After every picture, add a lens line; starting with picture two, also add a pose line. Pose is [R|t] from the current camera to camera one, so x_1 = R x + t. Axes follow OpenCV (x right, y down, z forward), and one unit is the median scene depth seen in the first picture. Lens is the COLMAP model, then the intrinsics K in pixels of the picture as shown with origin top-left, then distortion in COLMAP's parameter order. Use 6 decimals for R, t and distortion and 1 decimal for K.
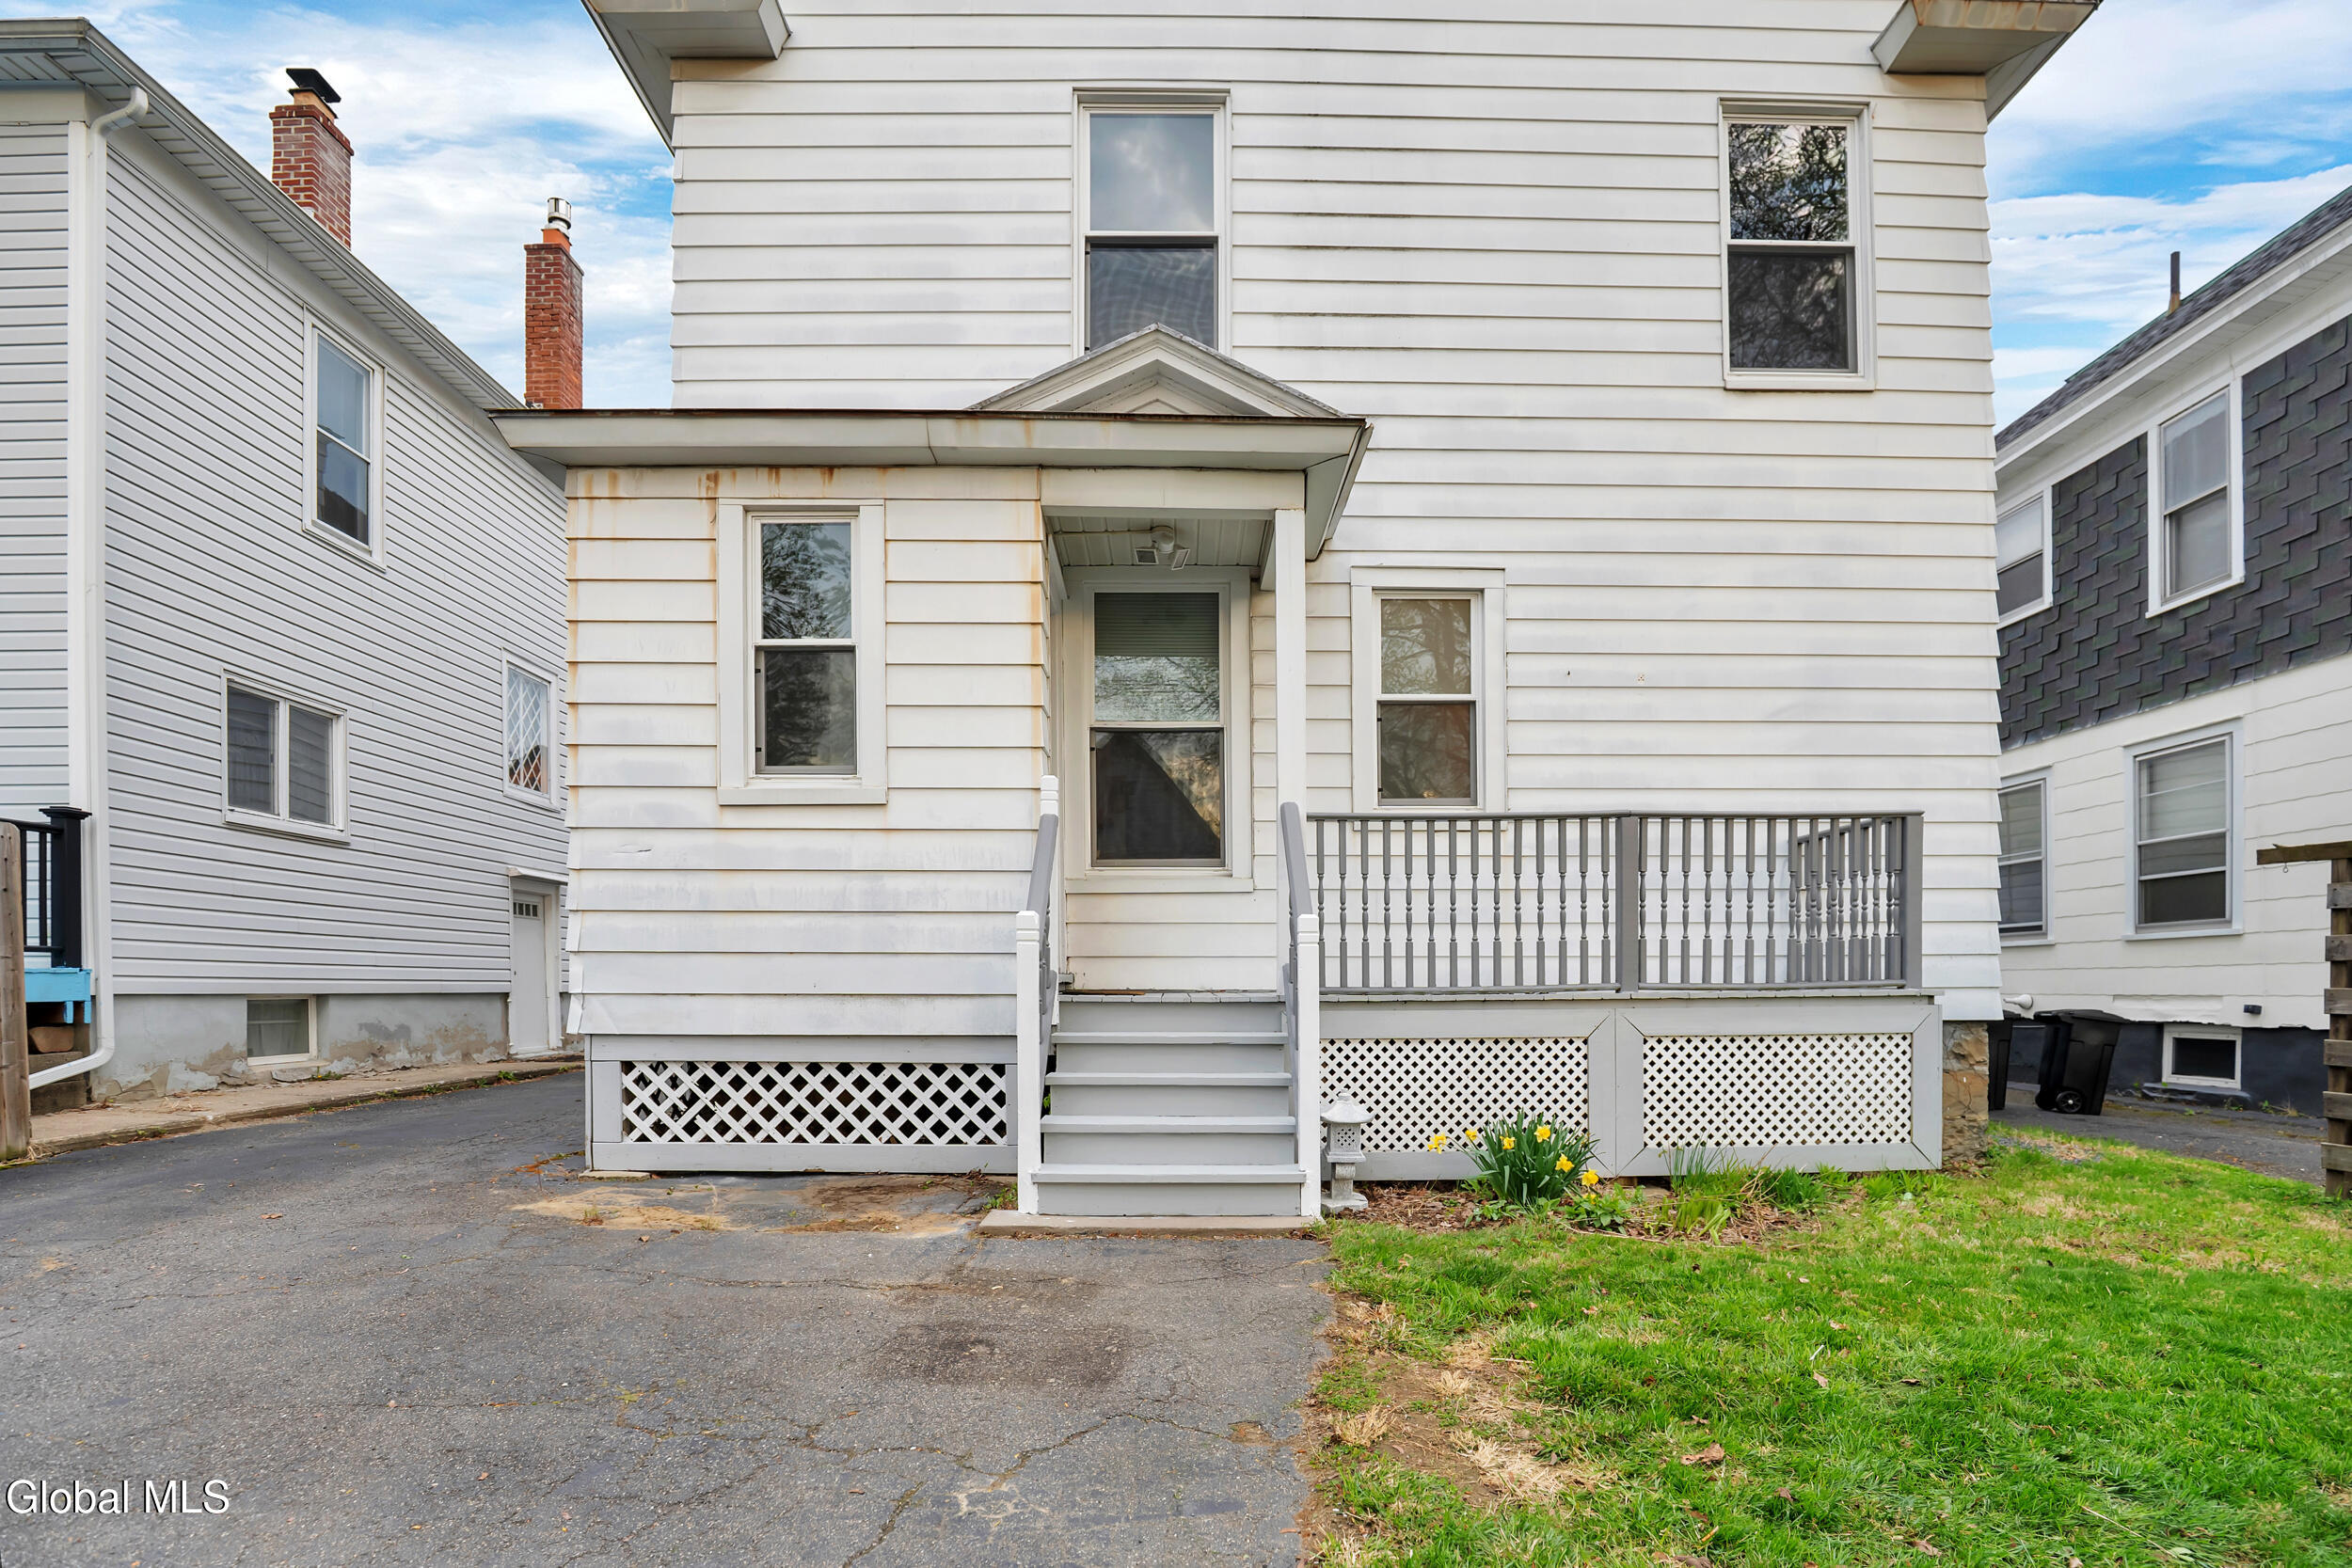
lens RADIAL K [[1141.1, 0, 1211.6], [0, 1141.1, 1006.7], [0, 0, 1]] dist [-0.030277, 0.000599]
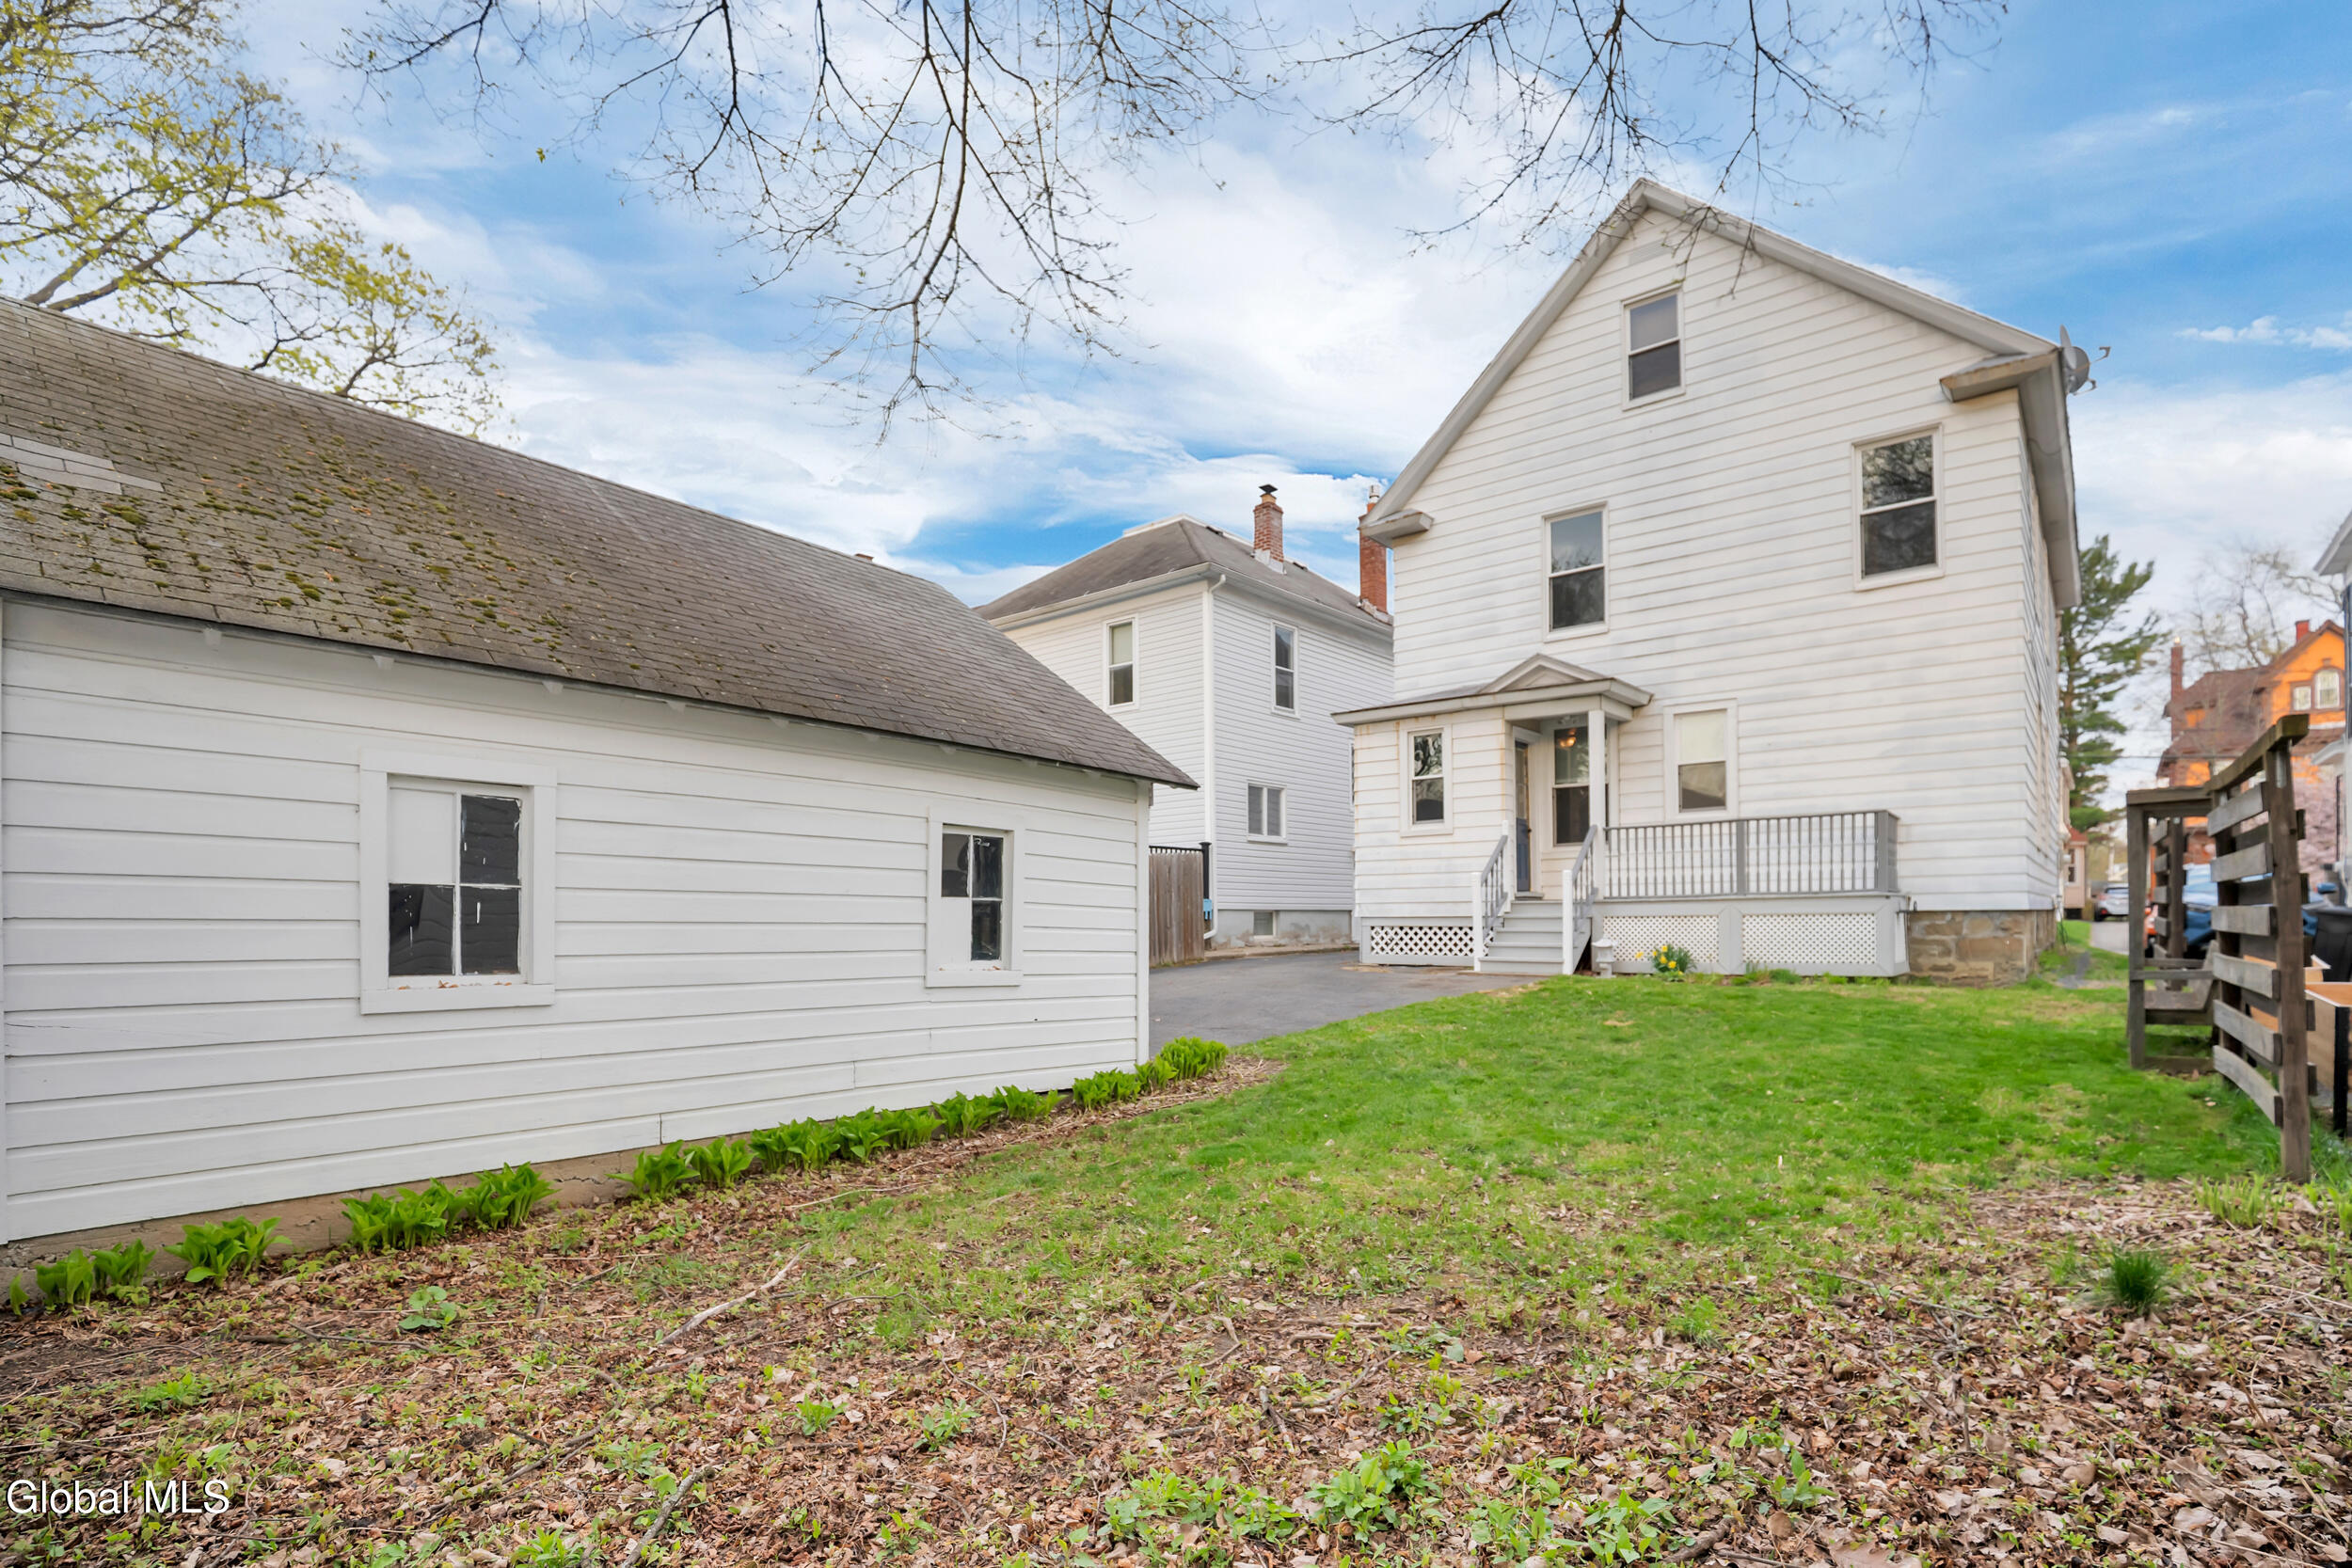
lens RADIAL K [[1141.1, 0, 1211.6], [0, 1141.1, 1006.7], [0, 0, 1]] dist [-0.030277, 0.000599]
pose [[0.762360, 0.042043, -0.645786, 0.898458], [-0.004179, 0.998187, 0.060051, 0.067306], [0.647139, -0.043082, 0.761153, -1.267678]]
